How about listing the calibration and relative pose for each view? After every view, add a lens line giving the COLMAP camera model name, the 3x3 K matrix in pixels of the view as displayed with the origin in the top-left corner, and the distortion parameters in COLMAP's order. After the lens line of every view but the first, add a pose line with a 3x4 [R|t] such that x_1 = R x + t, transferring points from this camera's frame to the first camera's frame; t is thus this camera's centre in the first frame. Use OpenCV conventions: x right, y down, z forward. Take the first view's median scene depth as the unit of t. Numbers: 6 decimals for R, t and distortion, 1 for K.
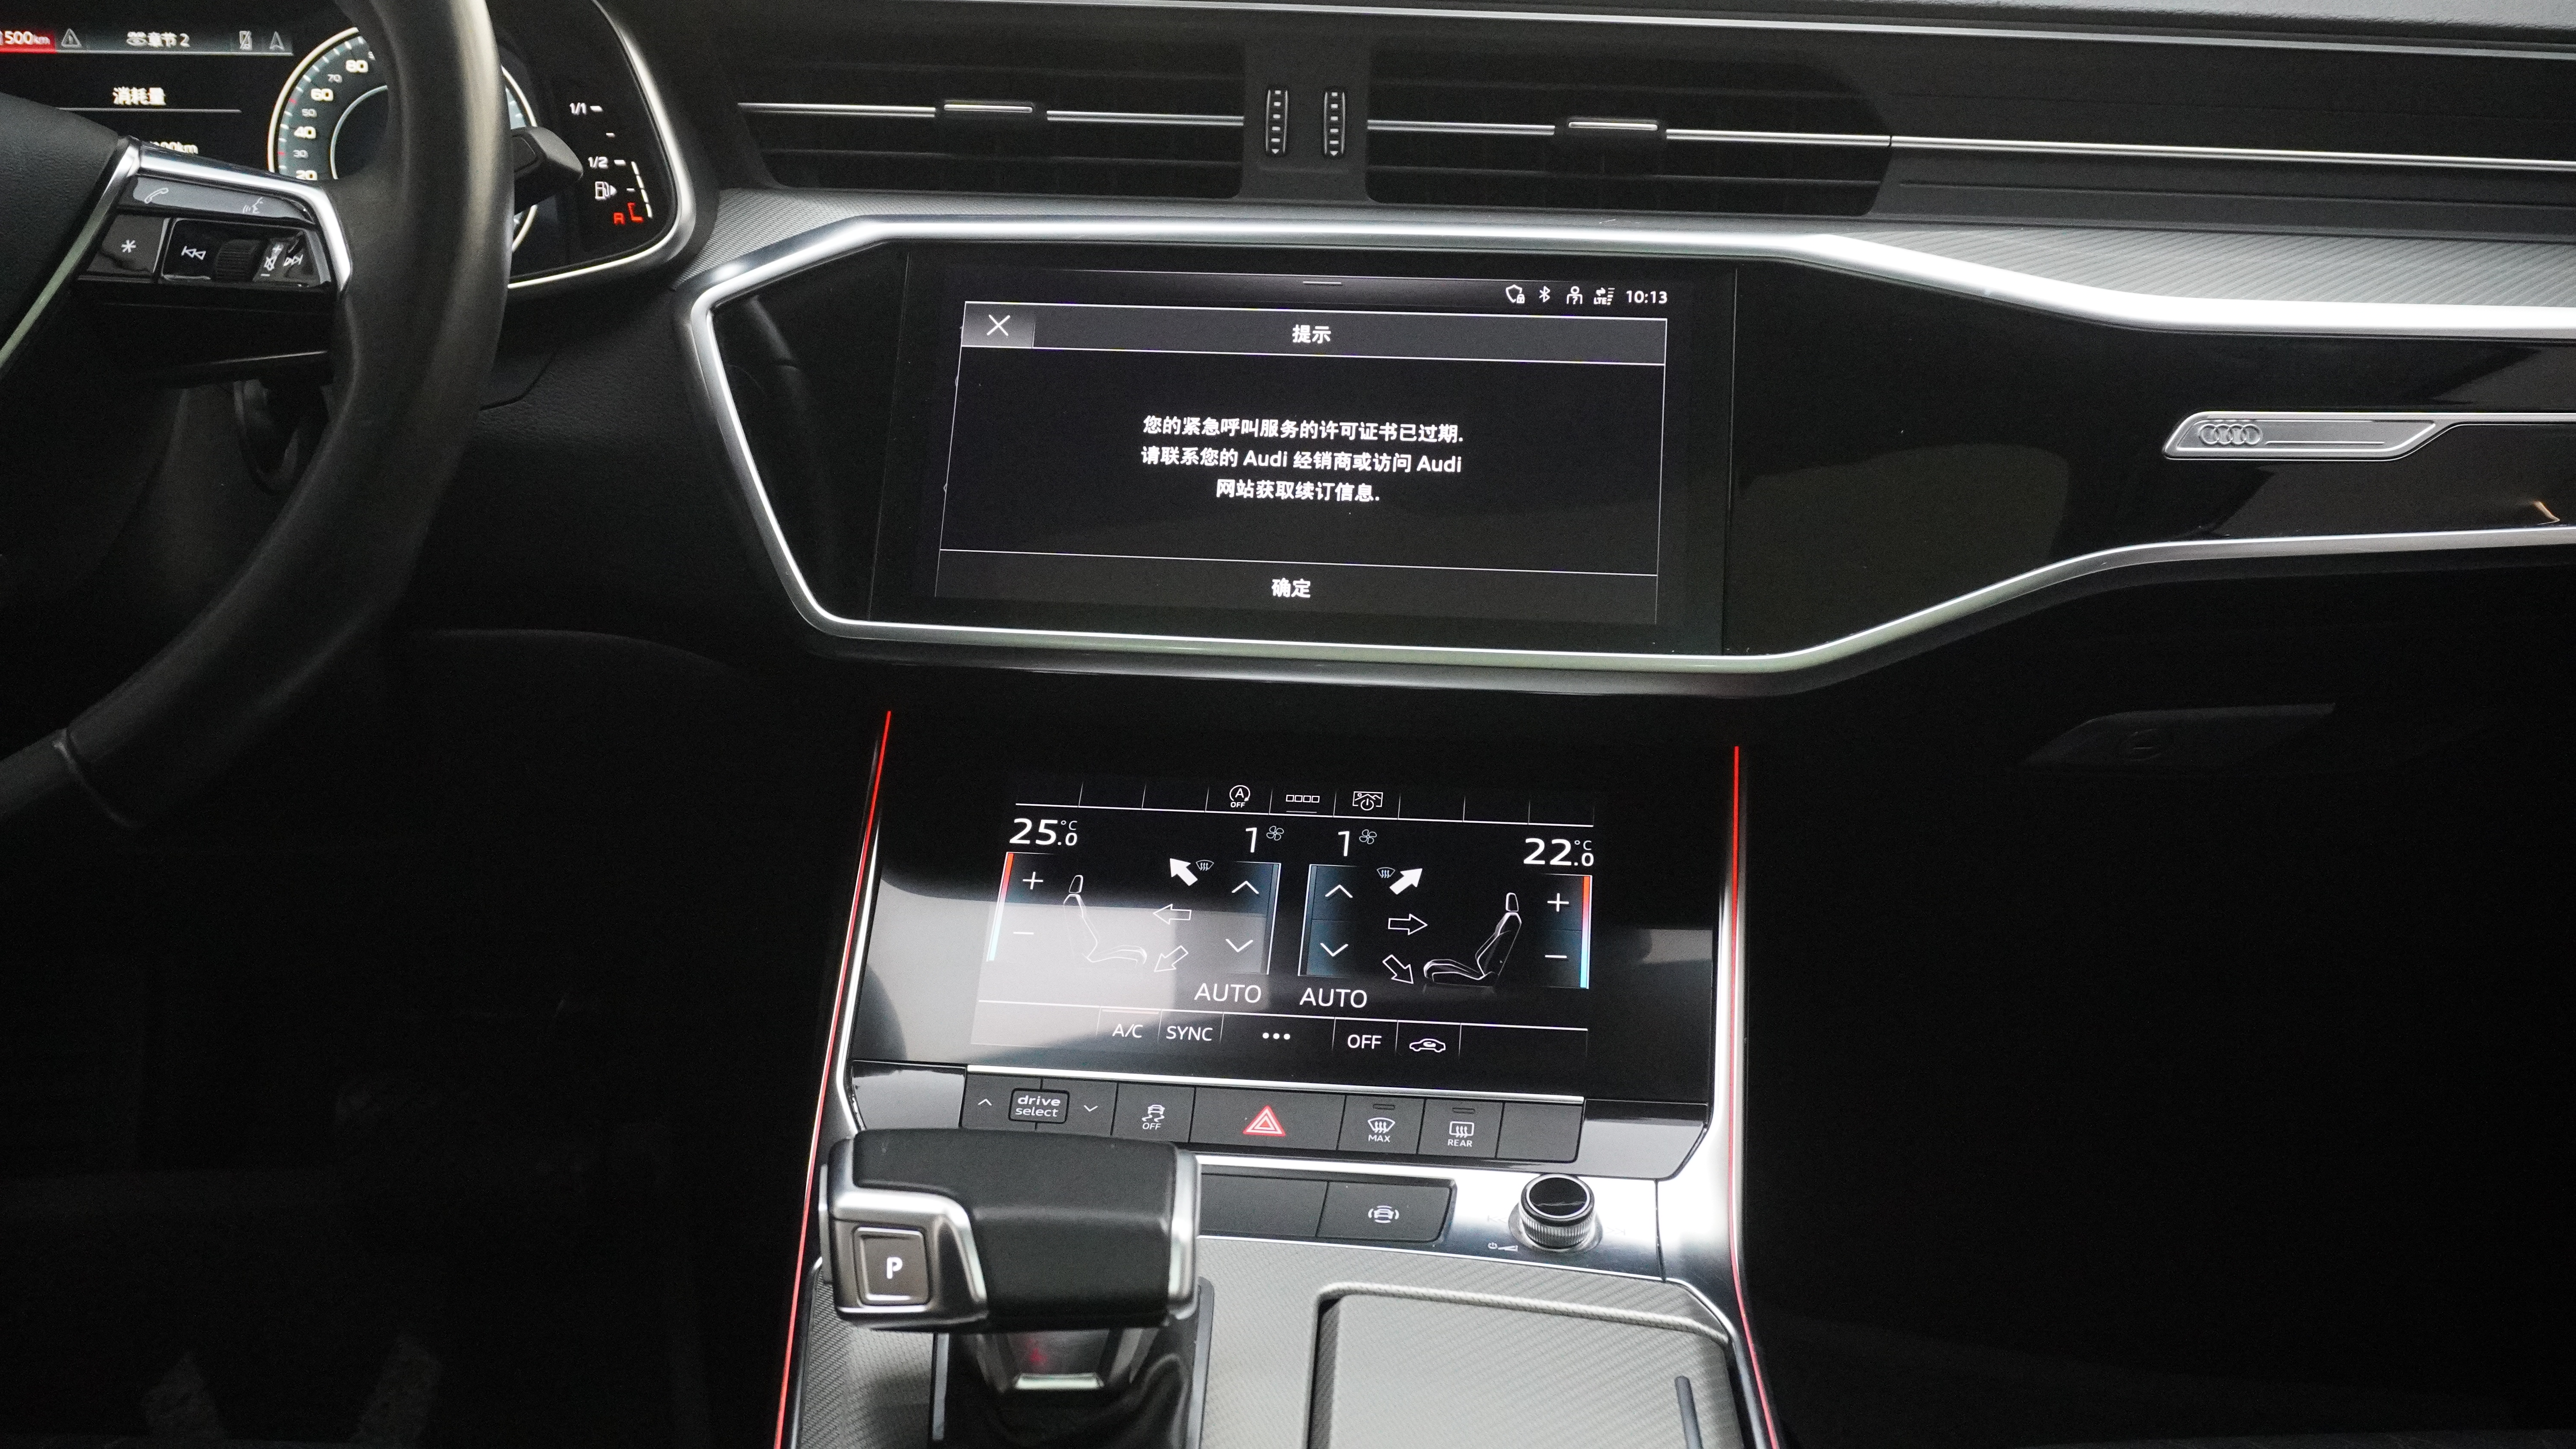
lens RADIAL K [[2567.1, 0, 1277.3], [0, 2567.1, 724.3], [0, 0, 1]] dist [0.003586, 0.000000]
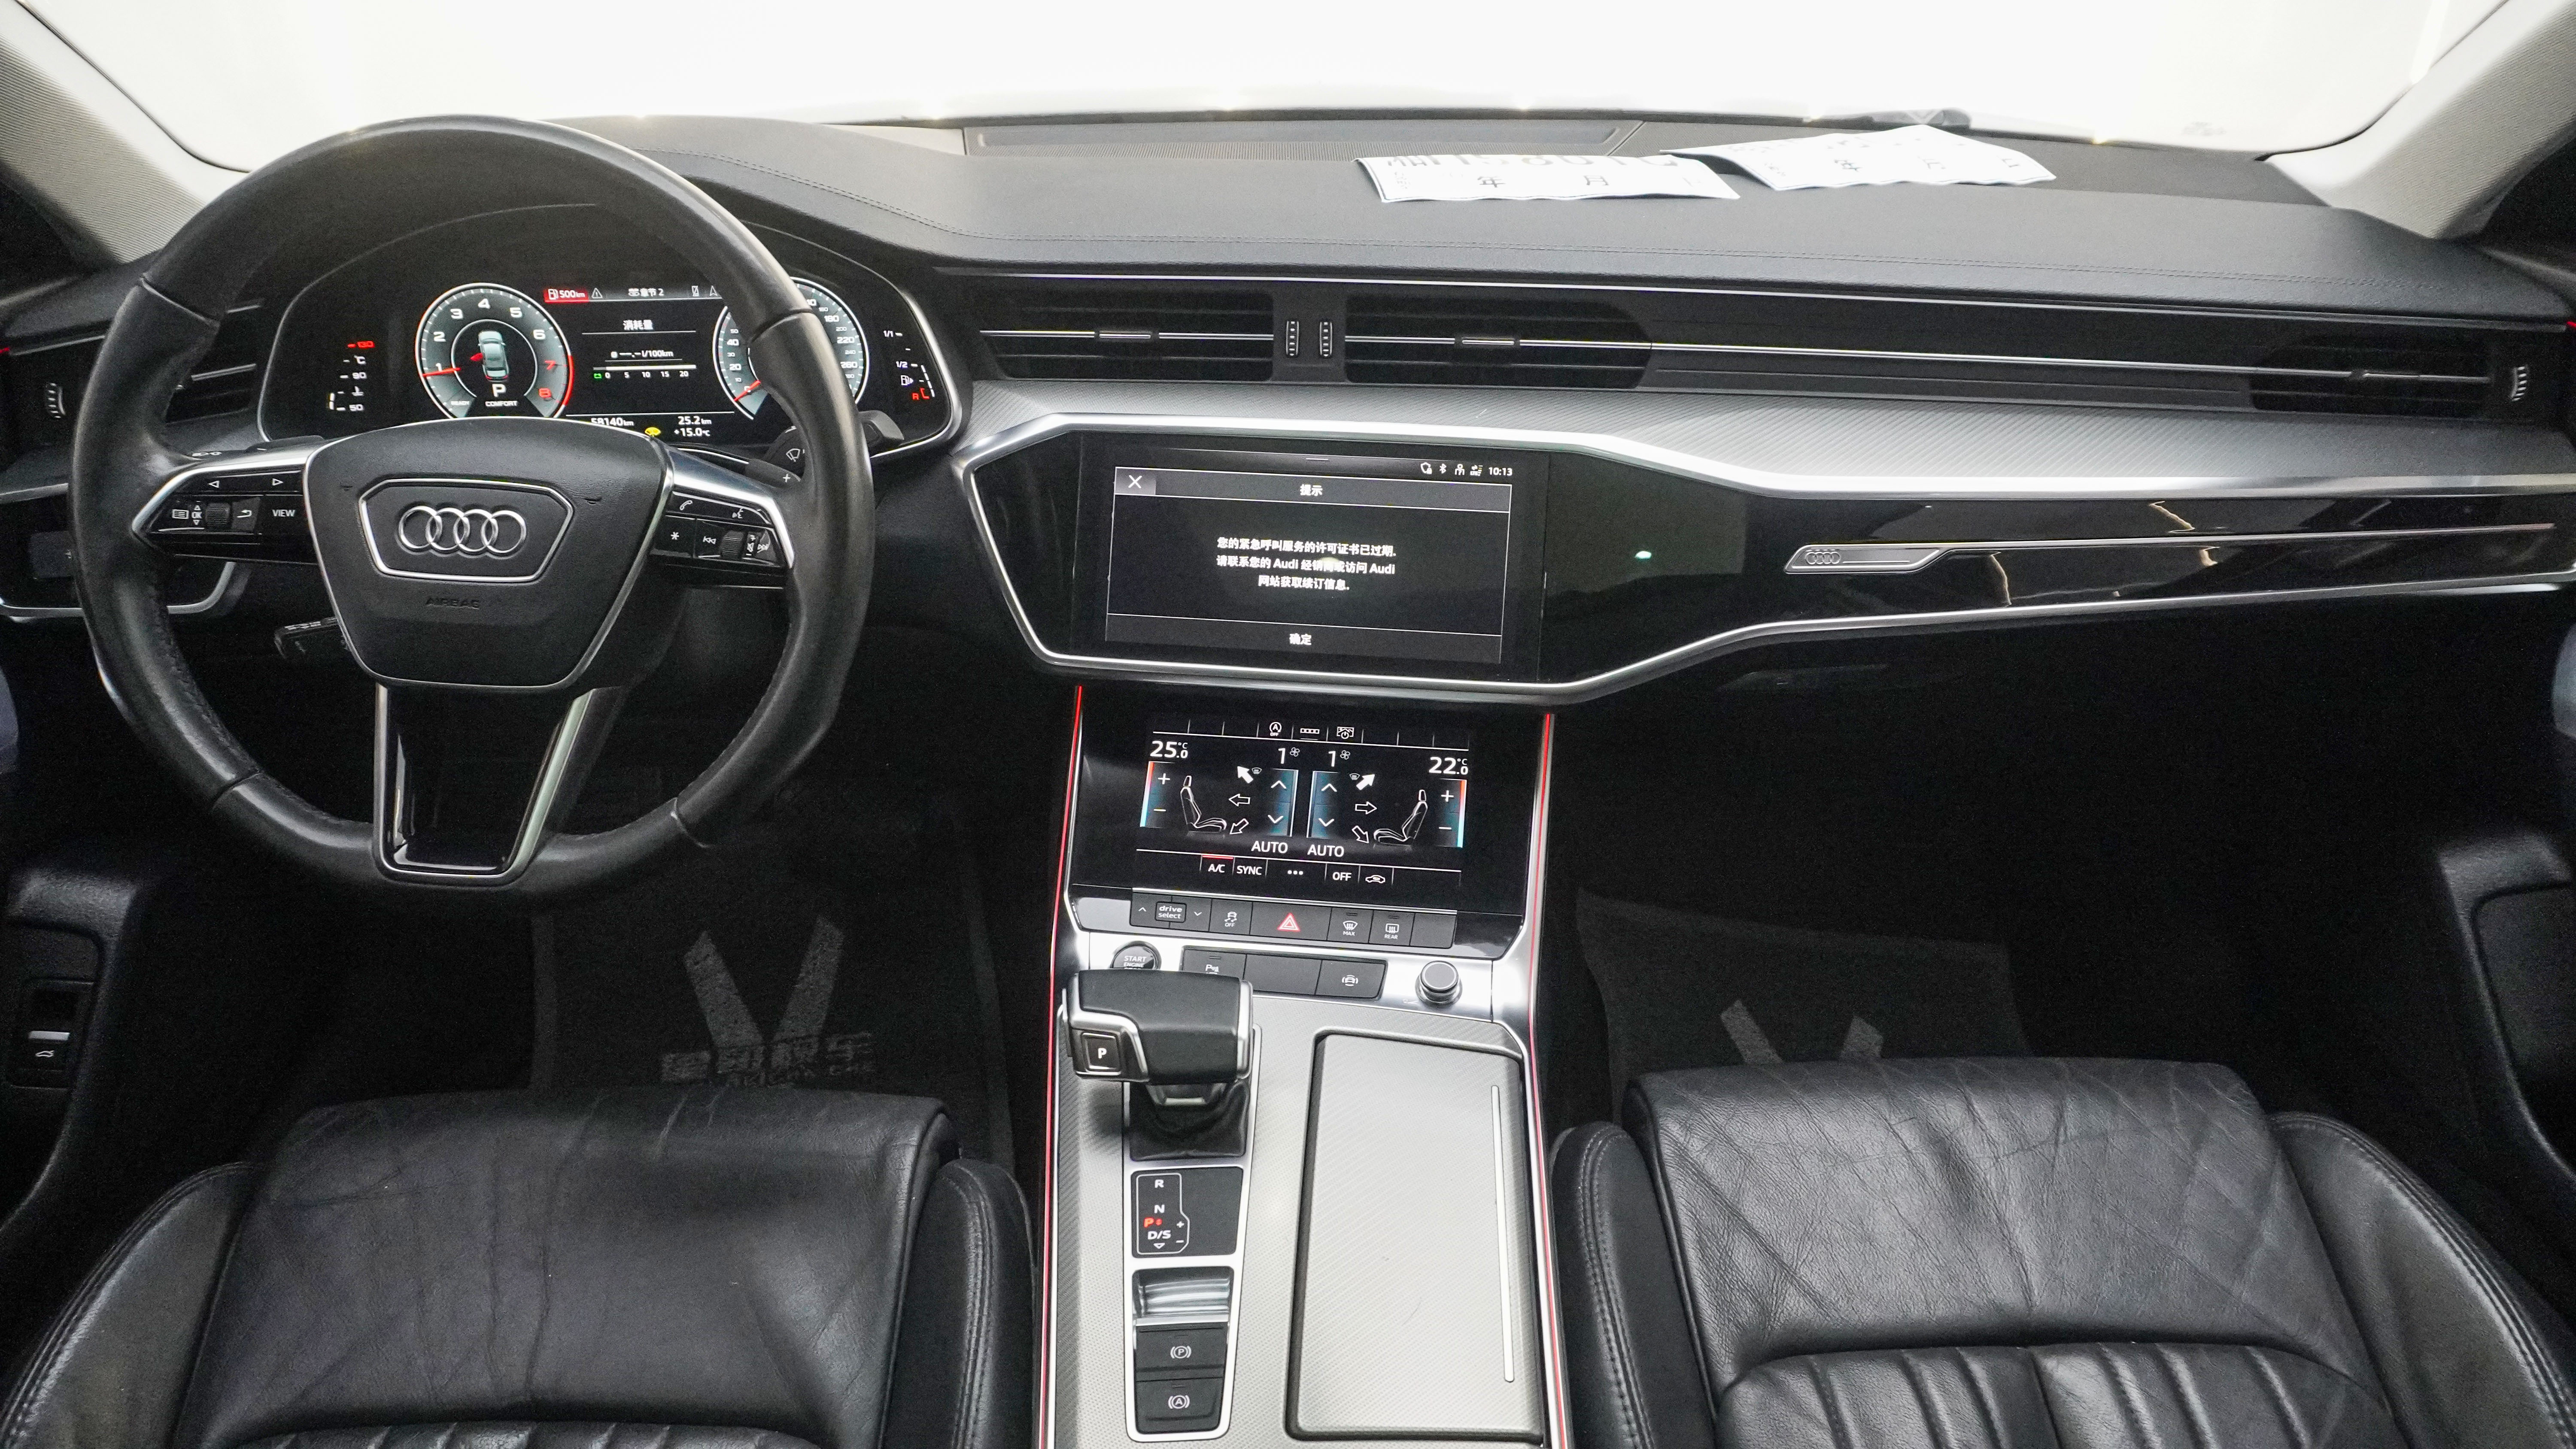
lens RADIAL K [[1716.8, 0, 1267.9], [0, 1716.8, 718.3], [0, 0, 1]] dist [-0.029564, 0.005250]
pose [[0.999358, -0.006885, -0.035155, 0.024072], [0.015172, 0.970344, 0.241250, -0.286394], [0.032451, -0.241629, 0.969826, -0.189267]]
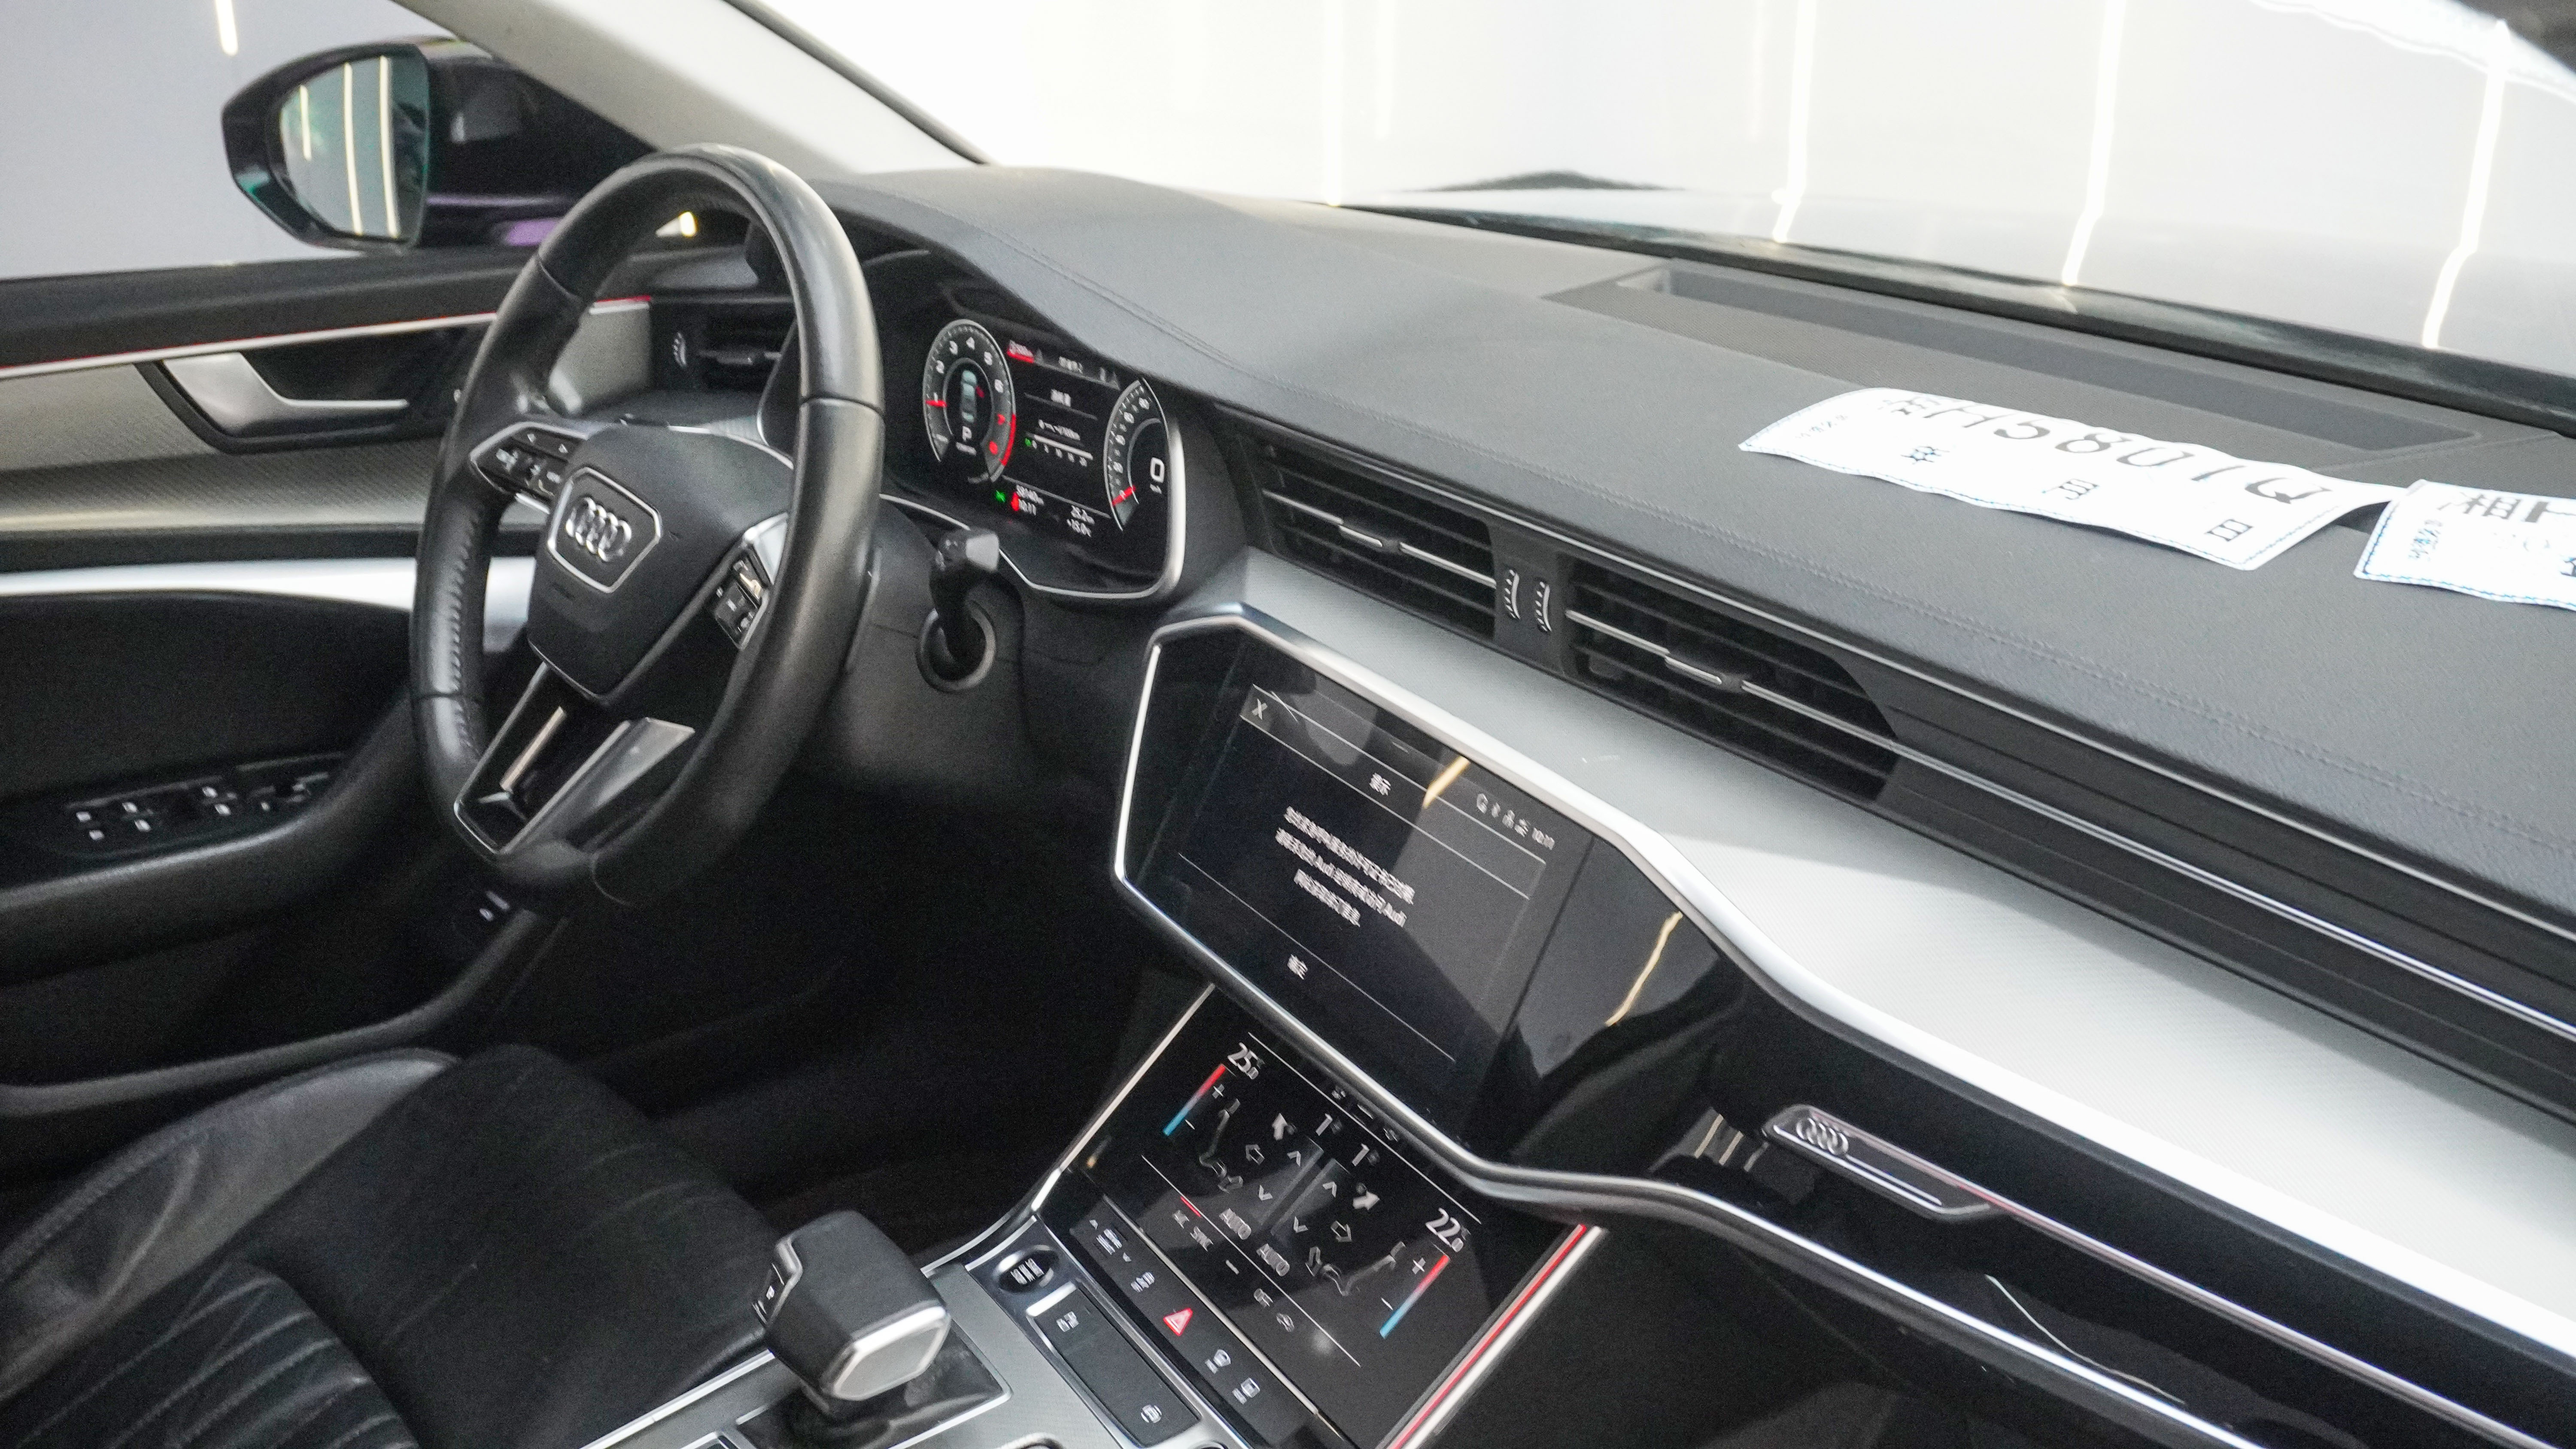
lens RADIAL K [[2567.1, 0, 1284.5], [0, 2567.1, 735.4], [0, 0, 1]] dist [0.003586, 0.000000]
pose [[0.602961, 0.278023, -0.747757, 0.954866], [-0.190352, 0.960375, 0.203584, -0.433387], [0.774728, 0.019583, 0.631991, 0.137854]]
